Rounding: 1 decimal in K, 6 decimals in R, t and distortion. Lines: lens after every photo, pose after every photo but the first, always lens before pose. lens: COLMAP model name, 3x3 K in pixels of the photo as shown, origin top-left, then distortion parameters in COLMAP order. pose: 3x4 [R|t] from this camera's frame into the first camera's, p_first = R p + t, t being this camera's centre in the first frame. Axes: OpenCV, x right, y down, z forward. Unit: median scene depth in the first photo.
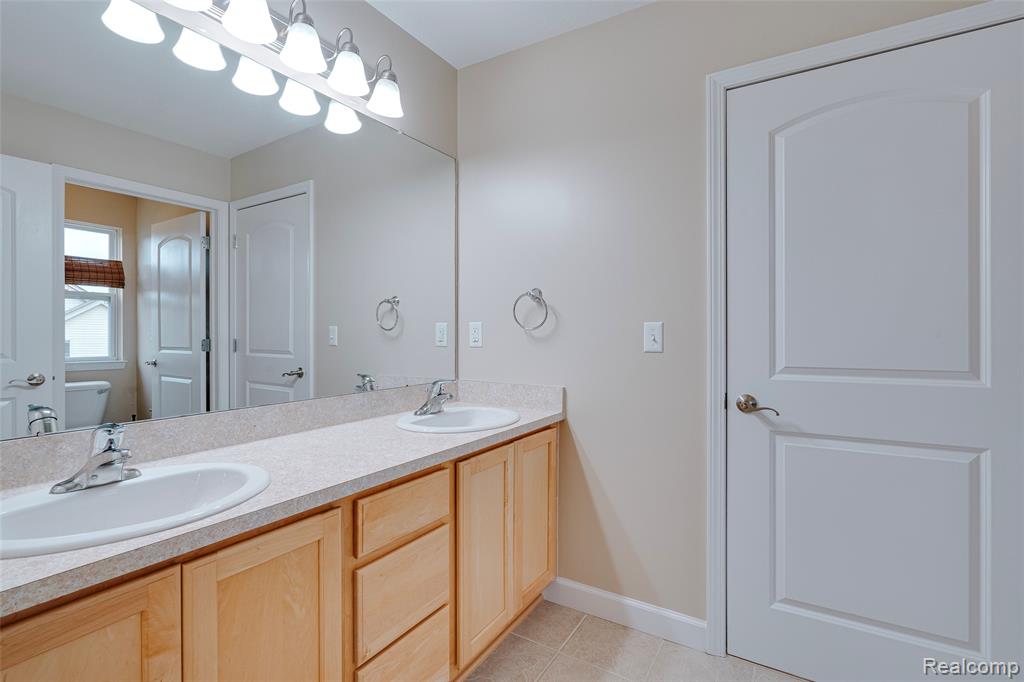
lens RADIAL K [[483.3, 0, 515.9], [0, 483.3, 346.7], [0, 0, 1]] dist [0.002214, 0.000756]
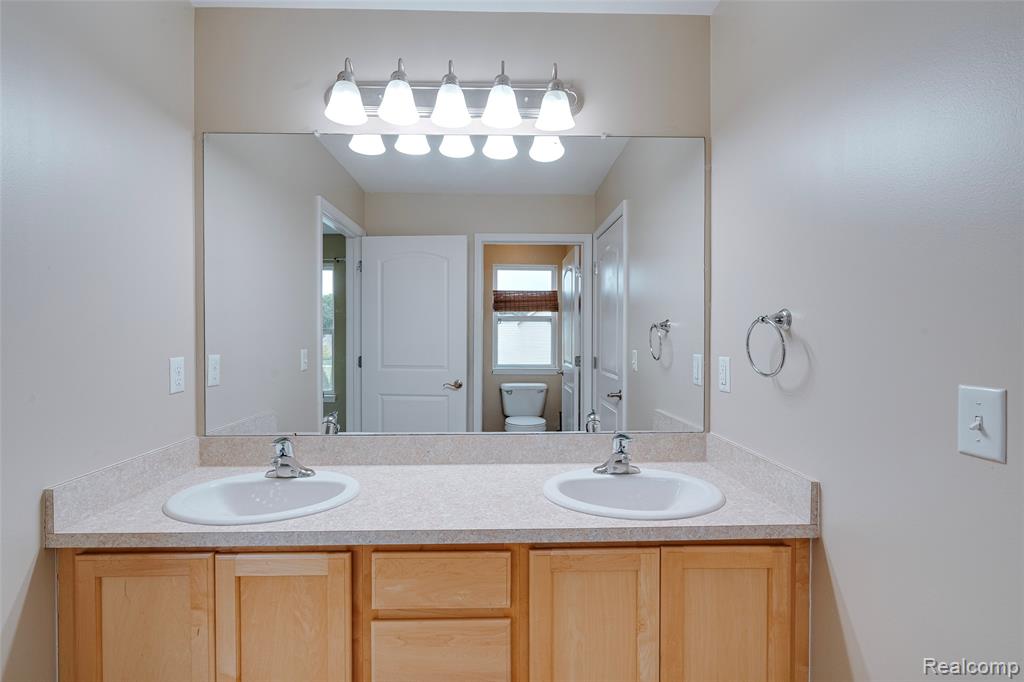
lens RADIAL K [[483.3, 0, 509.1], [0, 483.3, 344.0], [0, 0, 1]] dist [0.002214, 0.000756]
pose [[0.542107, 0.016071, -0.840155, 0.414437], [-0.022343, 0.999739, 0.004707, -0.080077], [0.840012, 0.016220, 0.542325, 0.419587]]
